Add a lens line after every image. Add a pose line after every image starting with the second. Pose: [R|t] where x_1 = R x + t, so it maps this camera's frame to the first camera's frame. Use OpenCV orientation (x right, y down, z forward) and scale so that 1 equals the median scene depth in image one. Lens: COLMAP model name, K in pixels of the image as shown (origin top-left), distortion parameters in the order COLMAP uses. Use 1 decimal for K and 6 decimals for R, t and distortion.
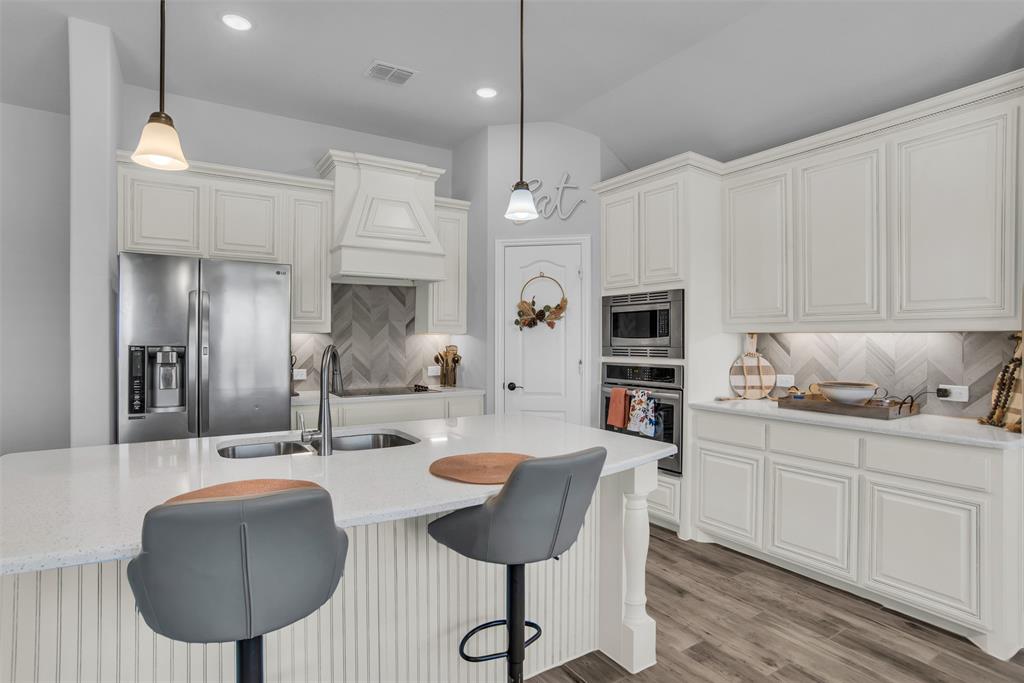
lens RADIAL K [[534.8, 0, 508.4], [0, 534.8, 337.0], [0, 0, 1]] dist [-0.062253, 0.032594]
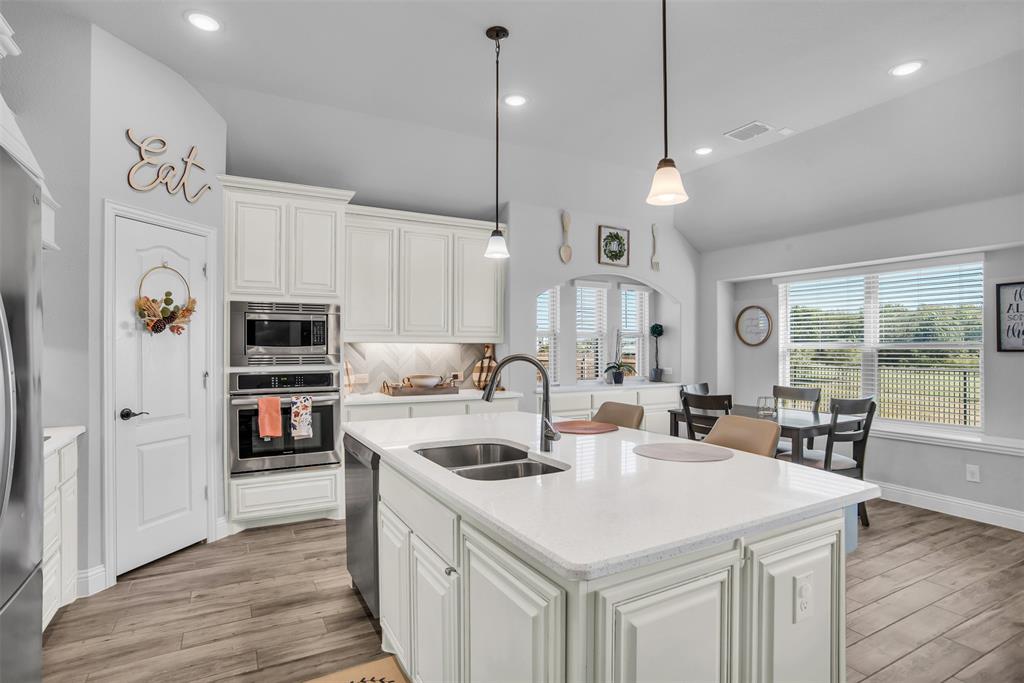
lens RADIAL K [[534.8, 0, 513.1], [0, 534.8, 346.0], [0, 0, 1]] dist [-0.062253, 0.032594]
pose [[0.063313, 0.002135, 0.997991, -0.697998], [-0.001263, 0.999997, -0.002059, 0.002355], [-0.997993, -0.001130, 0.063316, 0.468781]]
